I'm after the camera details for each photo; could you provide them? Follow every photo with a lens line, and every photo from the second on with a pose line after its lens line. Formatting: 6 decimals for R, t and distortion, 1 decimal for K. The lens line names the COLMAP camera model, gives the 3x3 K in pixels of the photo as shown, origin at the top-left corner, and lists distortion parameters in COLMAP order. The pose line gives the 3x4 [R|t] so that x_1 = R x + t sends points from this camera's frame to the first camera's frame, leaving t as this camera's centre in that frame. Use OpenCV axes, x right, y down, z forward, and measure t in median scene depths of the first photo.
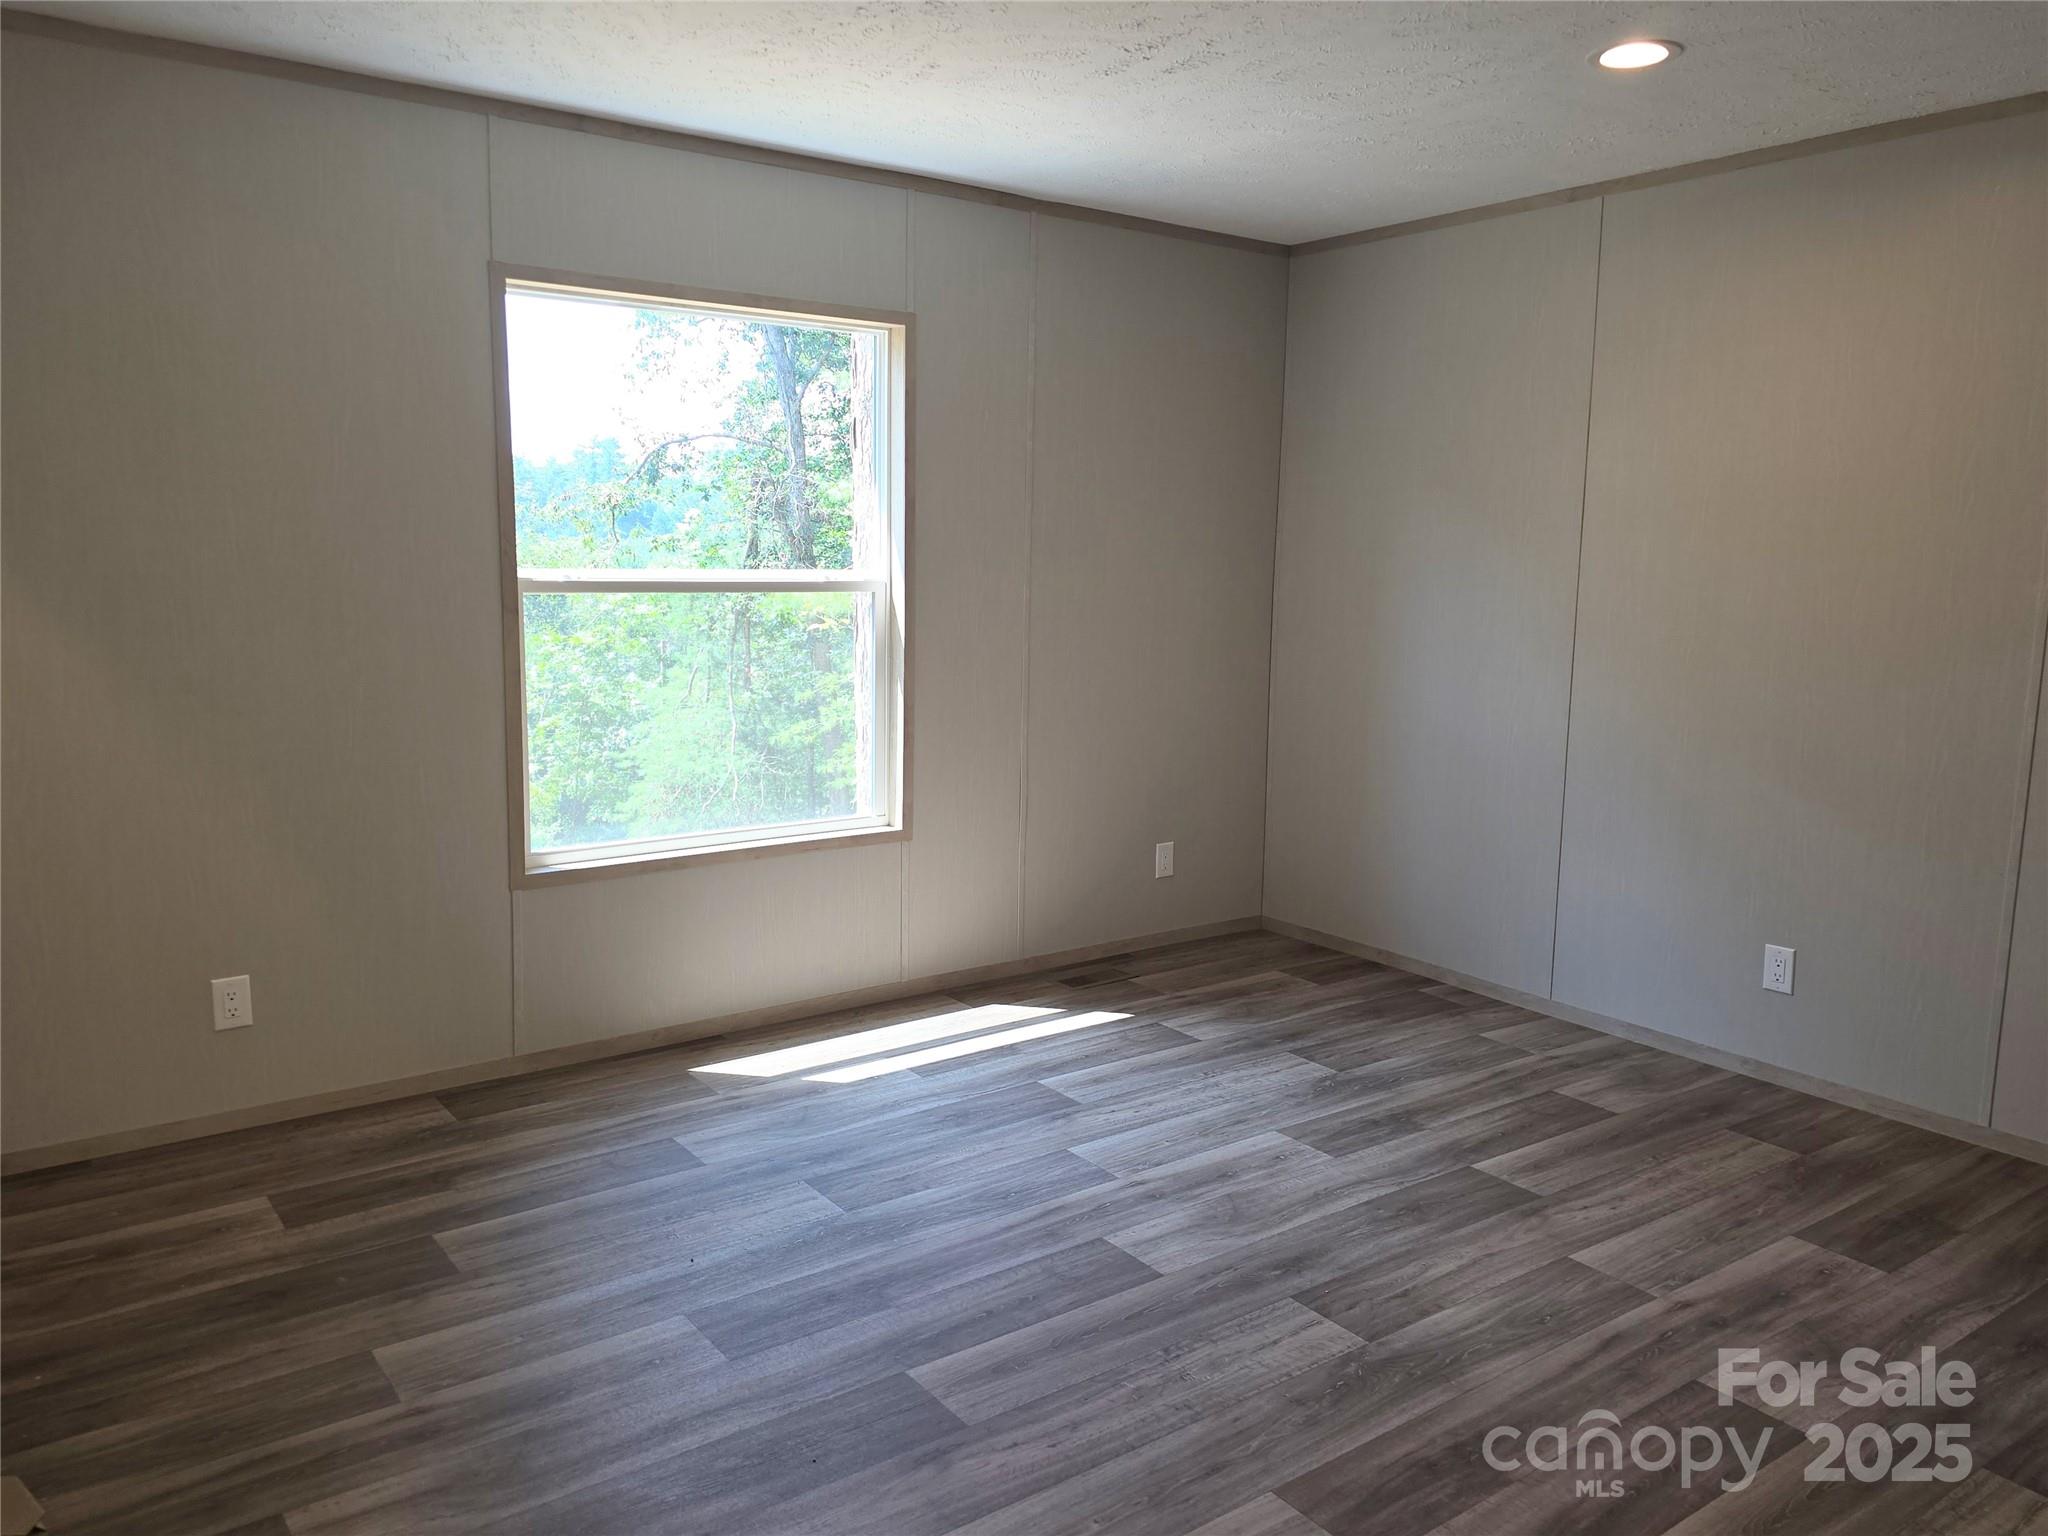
lens RADIAL K [[1514.6, 0, 1027.5], [0, 1514.6, 733.5], [0, 0, 1]] dist [0.059451, -0.050010]
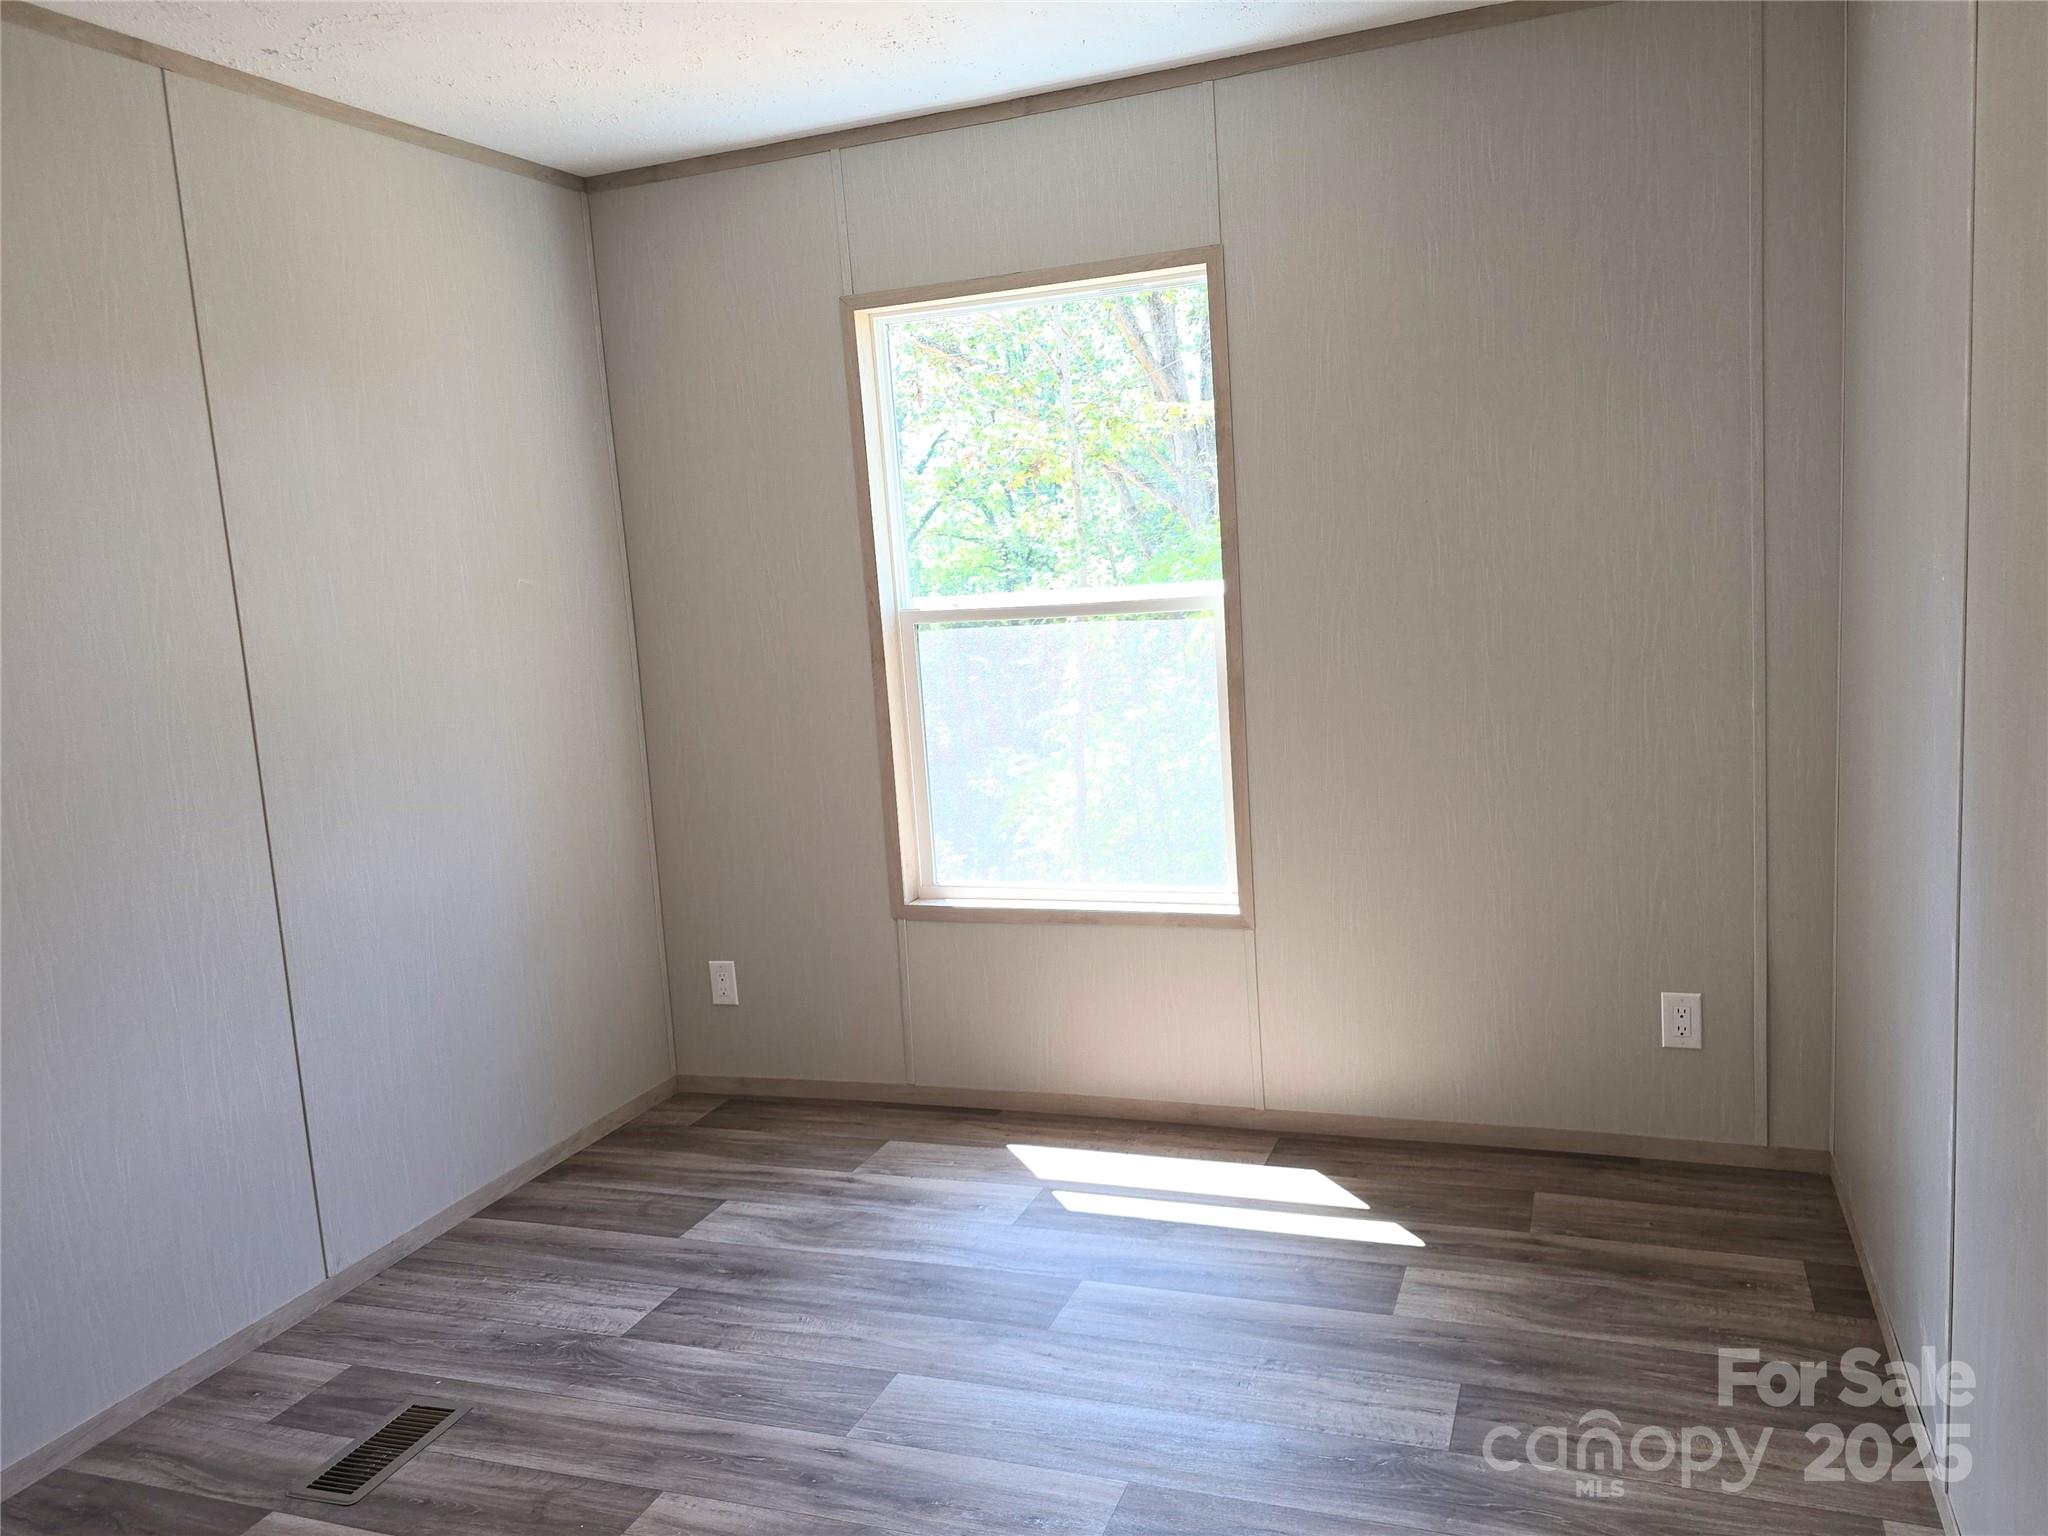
lens RADIAL K [[1514.6, 0, 1039.8], [0, 1514.6, 773.0], [0, 0, 1]] dist [0.059451, -0.050010]
pose [[0.545842, 0.064506, -0.835401, 0.534593], [-0.030163, 0.997899, 0.057345, -0.054144], [0.837345, -0.006103, 0.546641, 0.511093]]
